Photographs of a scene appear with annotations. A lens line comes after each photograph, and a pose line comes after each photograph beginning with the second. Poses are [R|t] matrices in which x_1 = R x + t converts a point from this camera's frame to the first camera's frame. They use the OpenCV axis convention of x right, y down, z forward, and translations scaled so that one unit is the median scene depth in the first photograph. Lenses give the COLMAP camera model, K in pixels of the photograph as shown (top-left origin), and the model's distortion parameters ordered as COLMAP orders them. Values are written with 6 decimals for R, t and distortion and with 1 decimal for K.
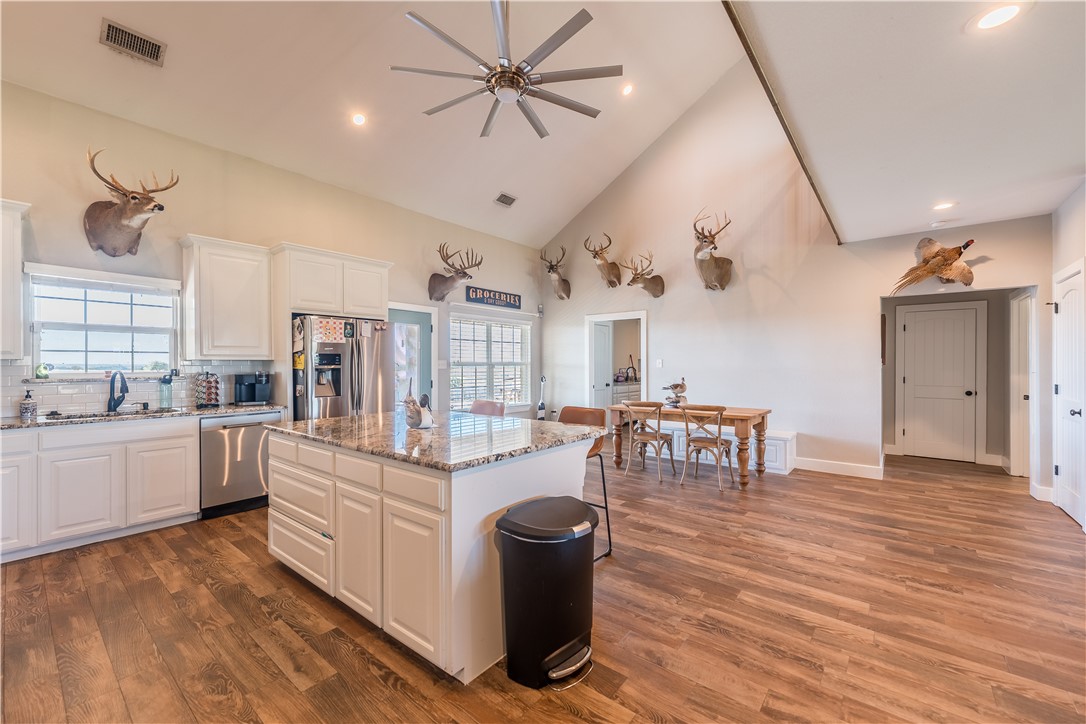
lens RADIAL K [[440.5, 0, 545.3], [0, 440.5, 363.7], [0, 0, 1]] dist [0.002745, -0.000877]
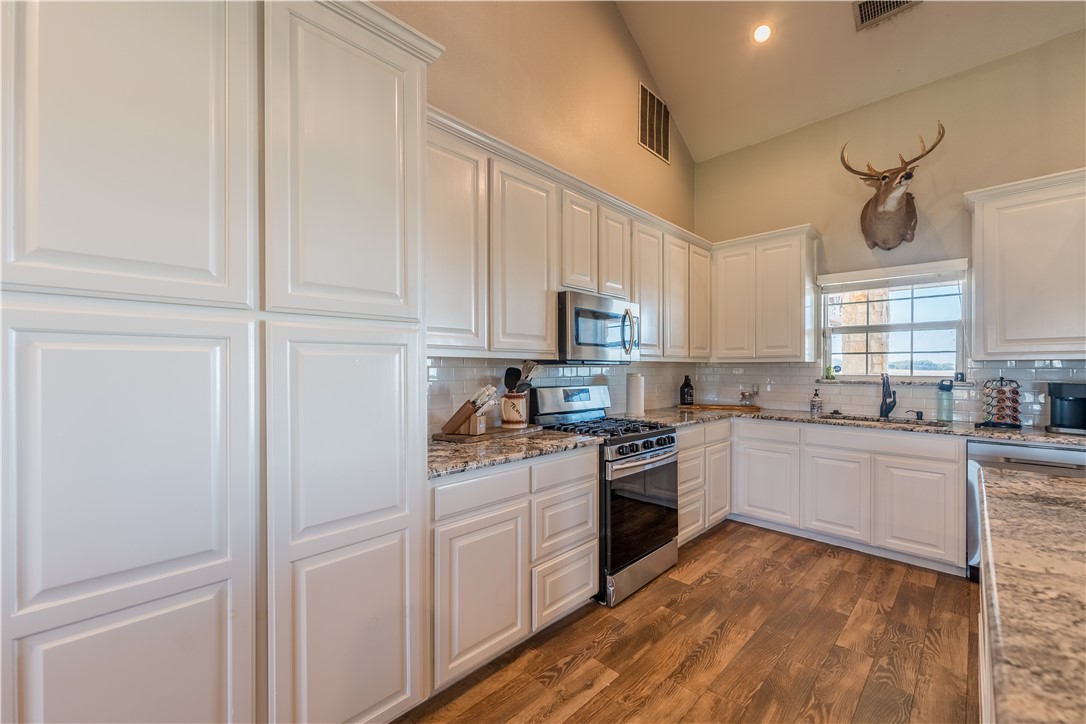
lens RADIAL K [[440.5, 0, 536.3], [0, 440.5, 366.1], [0, 0, 1]] dist [0.002745, -0.000877]
pose [[-0.113754, 0.004619, -0.993498, 0.025703], [0.000935, 0.999989, 0.004542, -0.003880], [0.993509, -0.000412, -0.113757, 0.374722]]
